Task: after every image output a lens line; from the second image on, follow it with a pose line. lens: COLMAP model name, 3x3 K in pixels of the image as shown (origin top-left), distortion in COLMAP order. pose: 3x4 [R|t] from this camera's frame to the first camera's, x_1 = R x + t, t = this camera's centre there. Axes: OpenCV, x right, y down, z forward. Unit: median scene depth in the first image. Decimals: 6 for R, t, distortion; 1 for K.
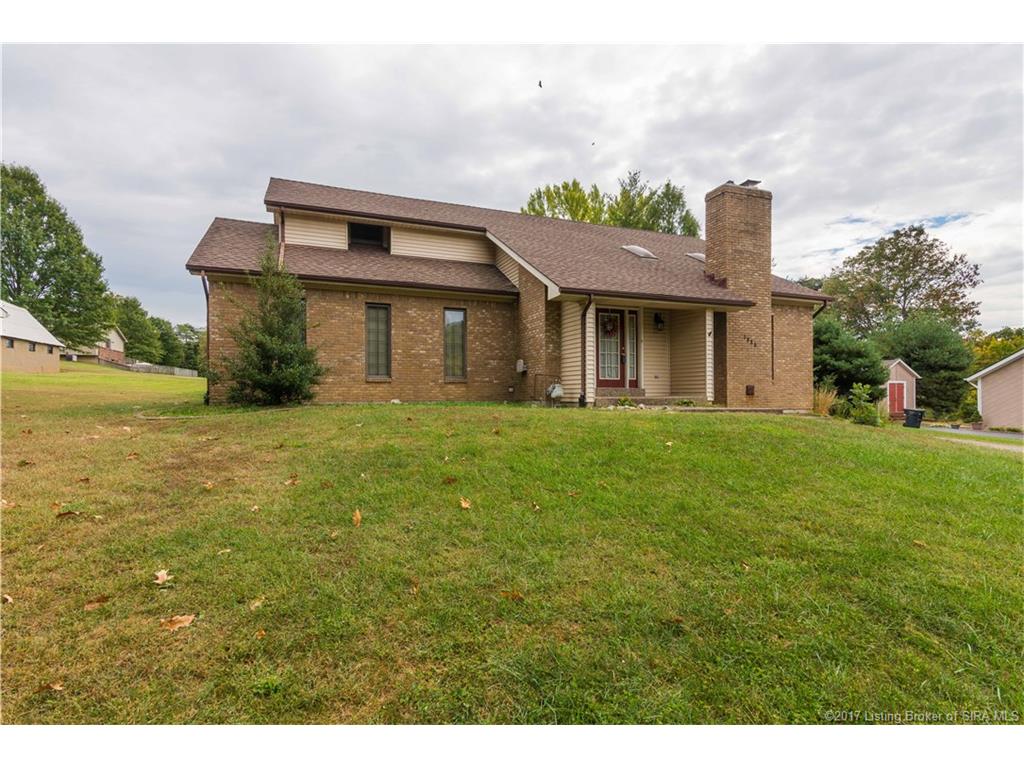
lens RADIAL K [[502.0, 0, 512.0], [0, 502.0, 384.0], [0, 0, 1]] dist [0.009427, -0.000491]
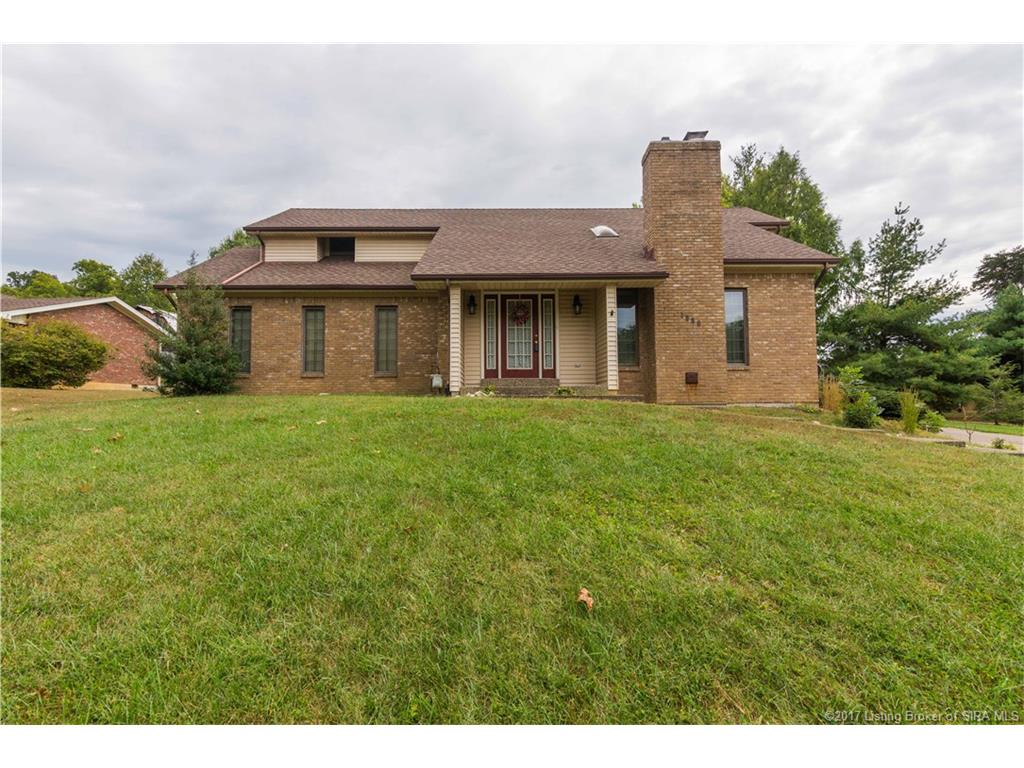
lens RADIAL K [[533.6, 0, 604.1], [0, 533.6, 367.0], [0, 0, 1]] dist [0.014749, -0.000002]
pose [[0.930733, -0.033834, -0.364132, 0.673527], [0.010518, 0.997776, -0.065827, 0.051221], [0.365549, 0.057438, 0.929018, 0.131985]]
